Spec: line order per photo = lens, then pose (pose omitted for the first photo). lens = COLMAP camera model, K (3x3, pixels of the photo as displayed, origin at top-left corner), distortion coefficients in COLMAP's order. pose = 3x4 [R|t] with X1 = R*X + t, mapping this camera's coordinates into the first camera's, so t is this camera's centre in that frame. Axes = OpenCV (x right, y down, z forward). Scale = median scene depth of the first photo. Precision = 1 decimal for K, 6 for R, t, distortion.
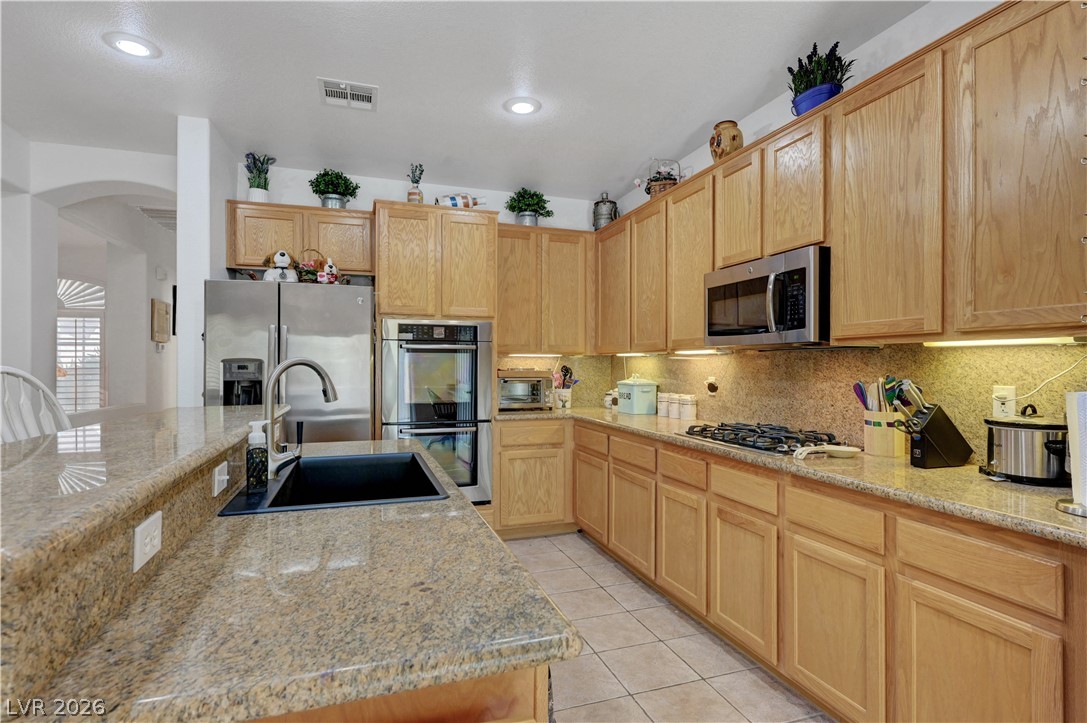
lens RADIAL K [[545.7, 0, 548.0], [0, 545.7, 364.2], [0, 0, 1]] dist [-0.004098, -0.001117]
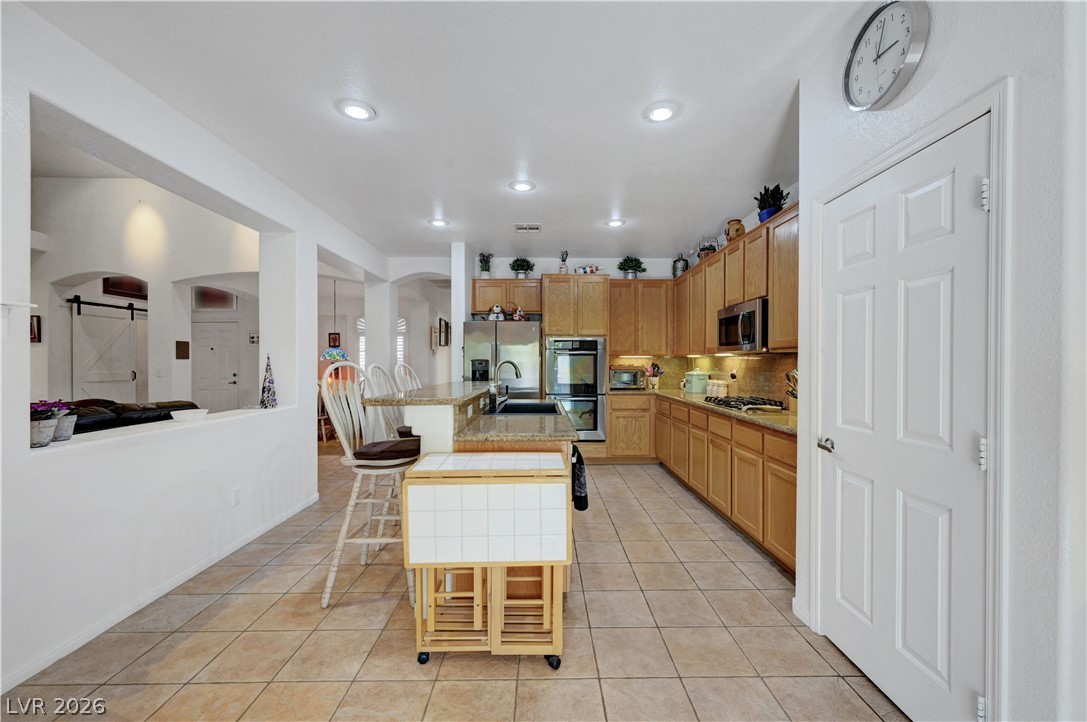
lens RADIAL K [[425.9, 0, 547.3], [0, 425.9, 363.5], [0, 0, 1]] dist [-0.000626, -0.000101]
pose [[0.948974, 0.001045, -0.315352, 0.158532], [0.000246, 0.999992, 0.004055, -0.000736], [0.315354, -0.003926, 0.948966, -0.375514]]
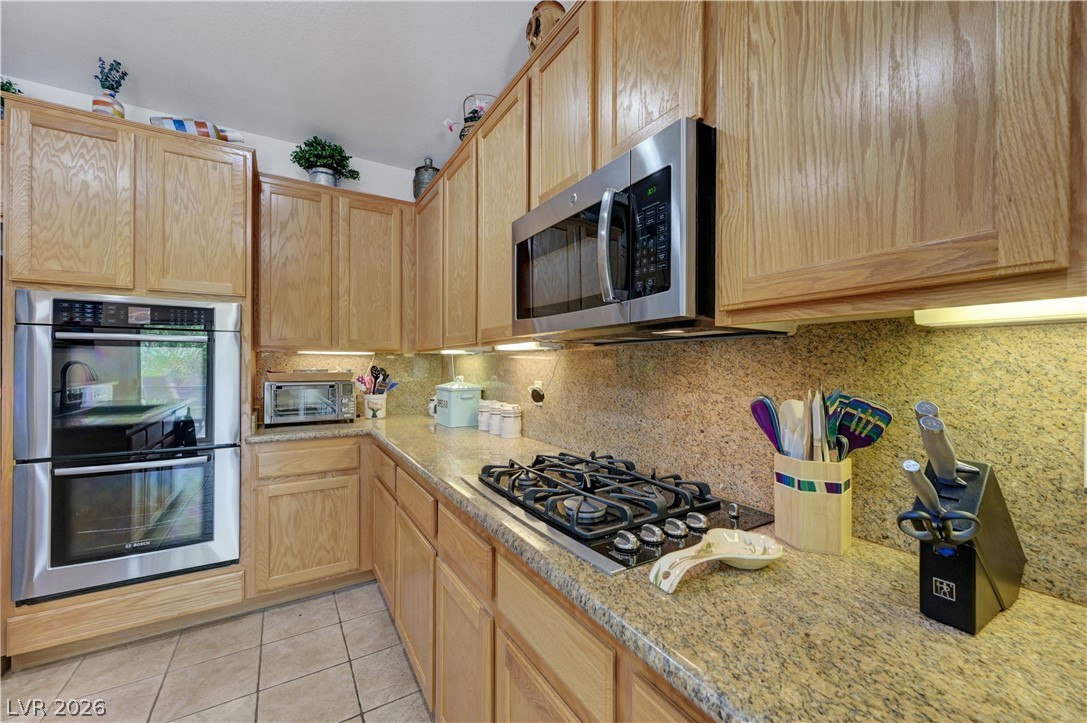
lens RADIAL K [[429.6, 0, 547.5], [0, 429.6, 364.0], [0, 0, 1]] dist [-0.001882, -0.000220]
pose [[0.976094, 0.001573, 0.217343, 0.173156], [-0.001311, 0.999998, -0.001346, 0.000876], [-0.217345, 0.001028, 0.976094, 0.397399]]
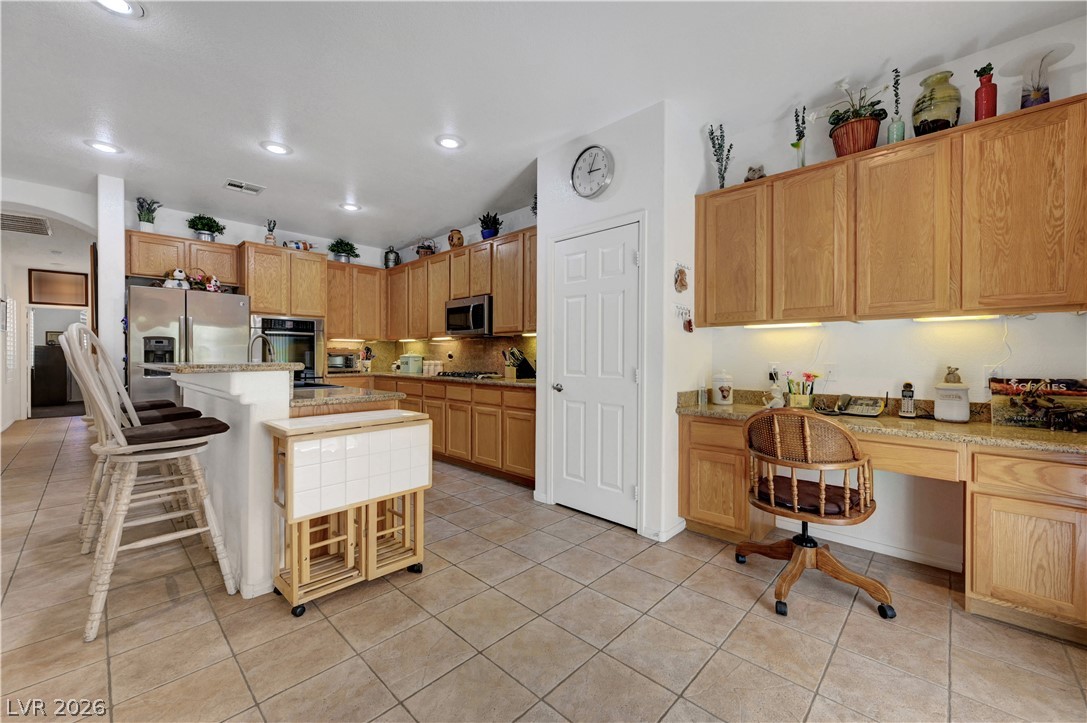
lens RADIAL K [[431.7, 0, 547.3], [0, 431.7, 360.0], [0, 0, 1]] dist [-0.001505, 0.000019]
pose [[0.888113, -0.002507, 0.459619, -0.108239], [-0.001997, 0.999955, 0.009313, 0.037472], [-0.459621, -0.009189, 0.888067, -0.546559]]
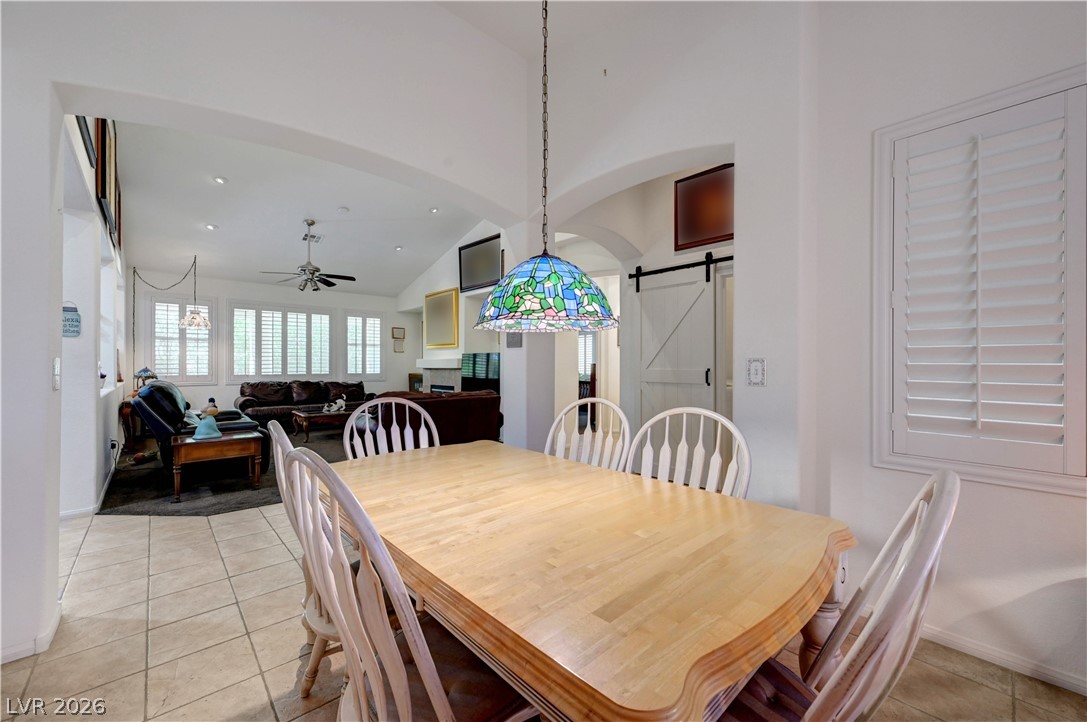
lens RADIAL K [[447.2, 0, 543.5], [0, 447.2, 361.0], [0, 0, 1]] dist [-0.000205, 0.000127]
pose [[-0.926013, -0.003049, -0.377480, -1.355970], [-0.001519, 0.999989, -0.004350, 0.024994], [0.377489, -0.003454, -0.926007, 1.752142]]
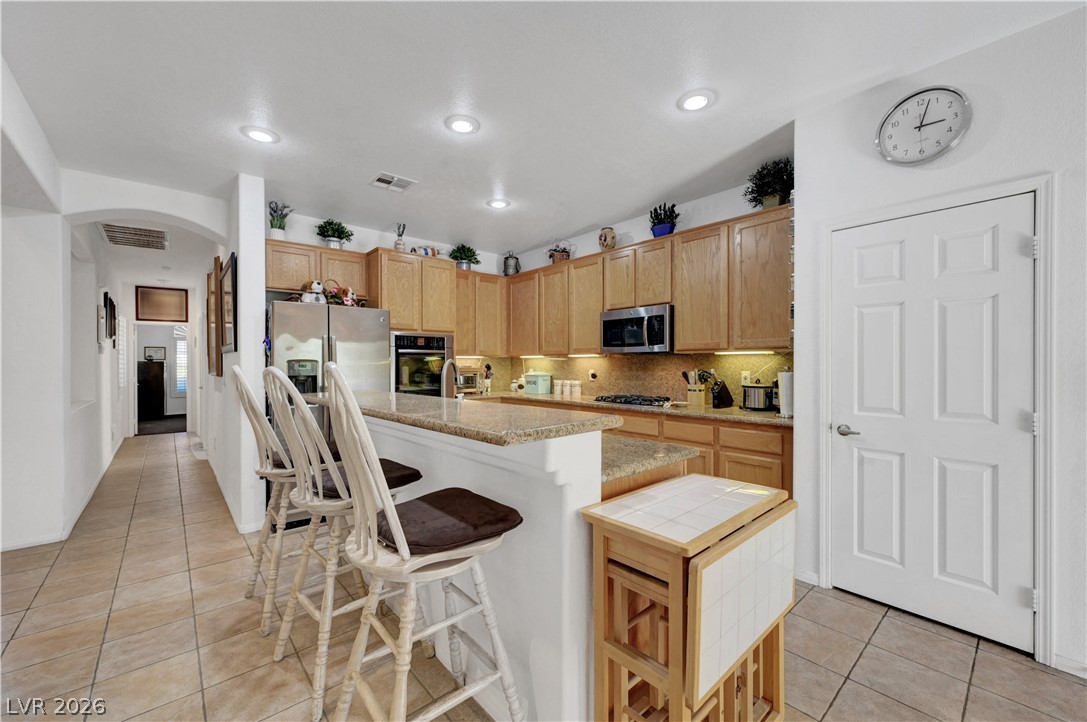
lens RADIAL K [[431.1, 0, 538.2], [0, 431.1, 365.2], [0, 0, 1]] dist [-0.000858, 0.000236]
pose [[0.928674, -0.004952, 0.370865, -0.344666], [0.002939, 0.999978, 0.005993, -0.000424], [-0.370886, -0.004476, 0.928667, -0.196967]]
